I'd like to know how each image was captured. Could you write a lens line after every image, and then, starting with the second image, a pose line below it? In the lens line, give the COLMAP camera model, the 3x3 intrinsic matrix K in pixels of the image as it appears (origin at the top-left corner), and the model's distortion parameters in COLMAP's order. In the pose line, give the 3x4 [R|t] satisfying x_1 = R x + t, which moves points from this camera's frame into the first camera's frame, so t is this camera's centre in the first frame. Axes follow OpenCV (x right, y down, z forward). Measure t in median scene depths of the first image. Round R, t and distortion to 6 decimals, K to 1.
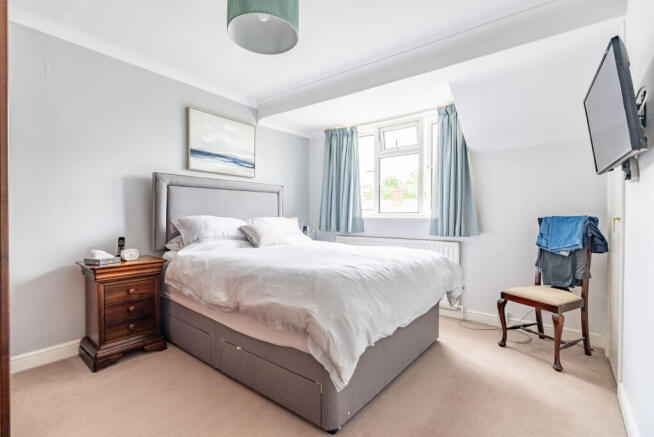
lens RADIAL K [[309.0, 0, 327.0], [0, 309.0, 218.5], [0, 0, 1]] dist [-0.000978, -0.000001]
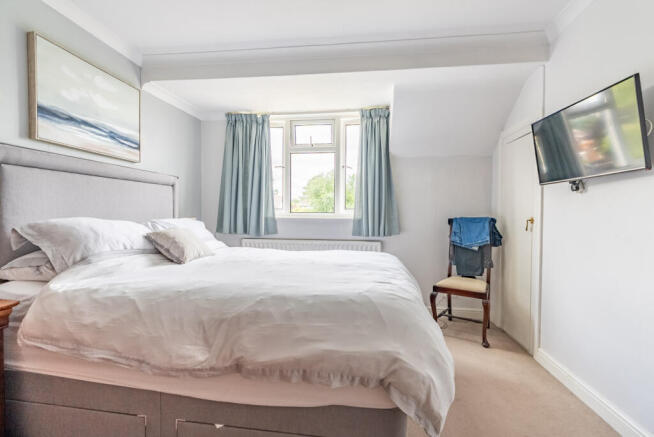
lens RADIAL K [[300.7, 0, 327.0], [0, 300.7, 218.5], [0, 0, 1]] dist [-0.001575, -0.000250]
pose [[0.860804, -0.006063, 0.508901, -0.256261], [0.001067, 0.999948, 0.010108, -0.012369], [-0.508936, -0.008158, 0.860766, 0.219065]]
